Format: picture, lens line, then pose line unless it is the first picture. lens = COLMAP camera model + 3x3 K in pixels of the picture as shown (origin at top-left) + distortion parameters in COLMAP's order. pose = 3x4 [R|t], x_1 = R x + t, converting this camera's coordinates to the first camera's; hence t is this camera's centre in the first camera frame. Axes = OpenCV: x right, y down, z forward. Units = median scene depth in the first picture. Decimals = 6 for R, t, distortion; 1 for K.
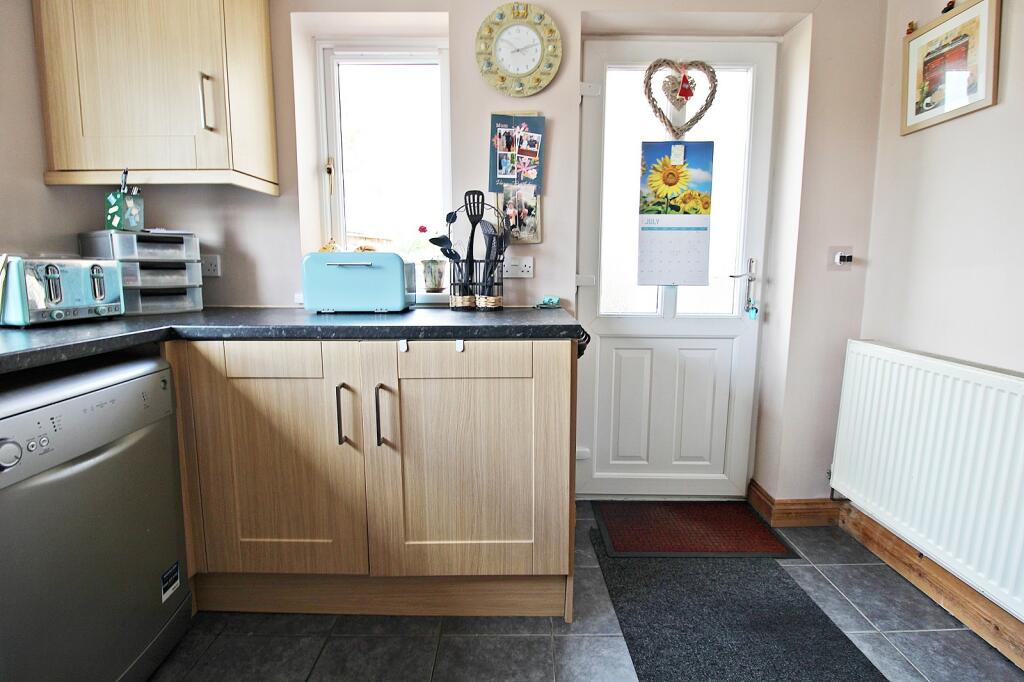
lens RADIAL K [[479.4, 0, 516.6], [0, 479.4, 324.5], [0, 0, 1]] dist [0.004281, -0.014968]
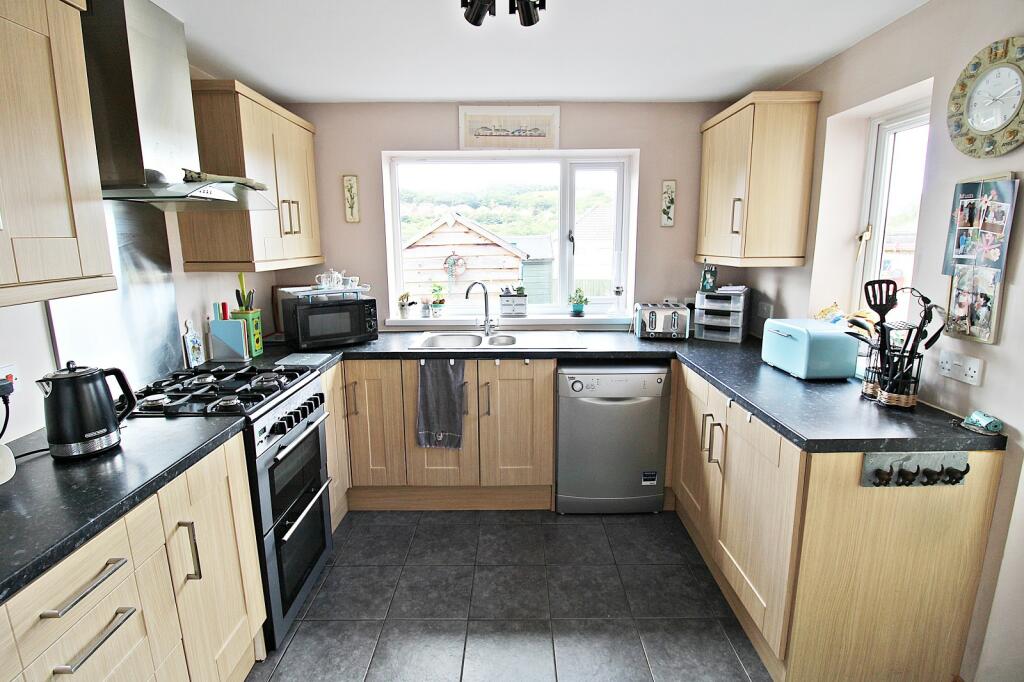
lens RADIAL K [[479.4, 0, 516.6], [0, 479.4, 324.5], [0, 0, 1]] dist [0.004281, -0.014968]
pose [[0.006996, 0.164688, -0.986321, 0.812057], [-0.116557, 0.979756, 0.162765, -0.246752], [0.993159, 0.113824, 0.026050, 0.246974]]
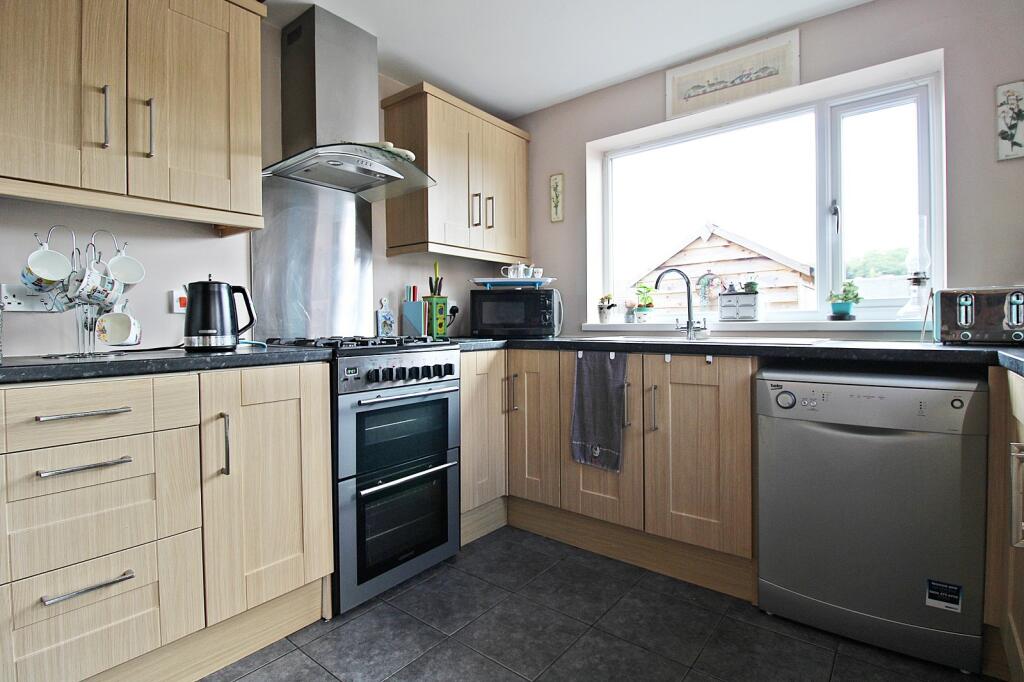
lens RADIAL K [[493.6, 0, 525.7], [0, 493.6, 328.5], [0, 0, 1]] dist [0.002926, -0.016115]
pose [[-0.616811, 0.002684, -0.787107, 0.477166], [-0.089354, 0.993291, 0.073409, -0.021096], [0.782023, 0.115611, -0.612433, 0.640437]]
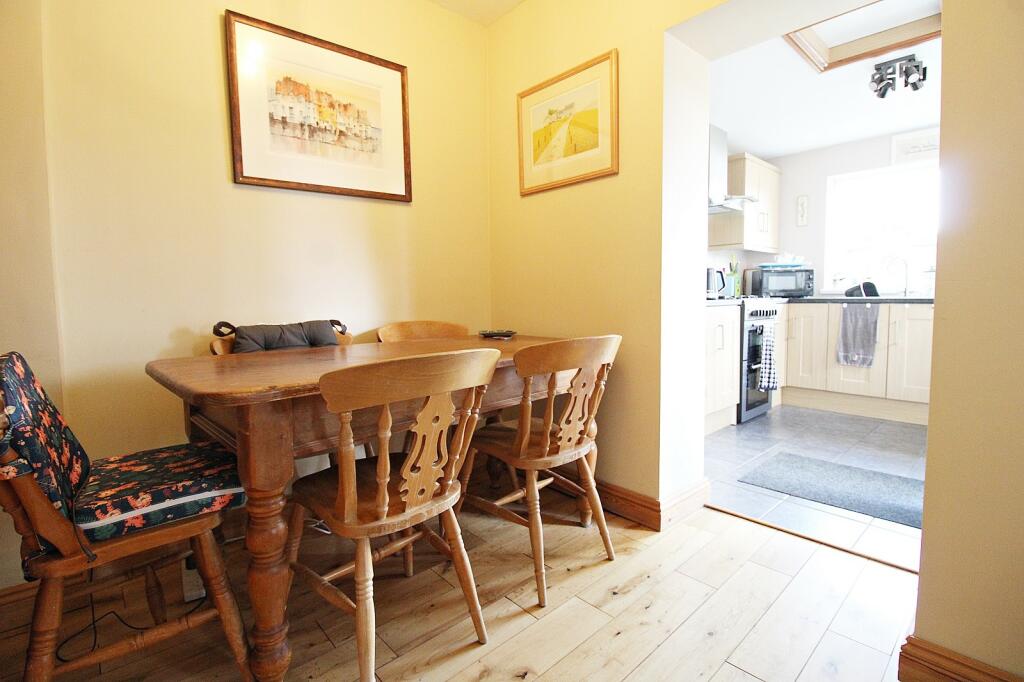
lens RADIAL K [[479.4, 0, 516.6], [0, 479.4, 324.5], [0, 0, 1]] dist [0.004281, -0.014968]
pose [[-0.746026, 0.034157, -0.665040, 1.928545], [-0.079075, 0.987074, 0.139401, 0.019467], [0.661205, 0.156585, -0.733682, 0.624518]]
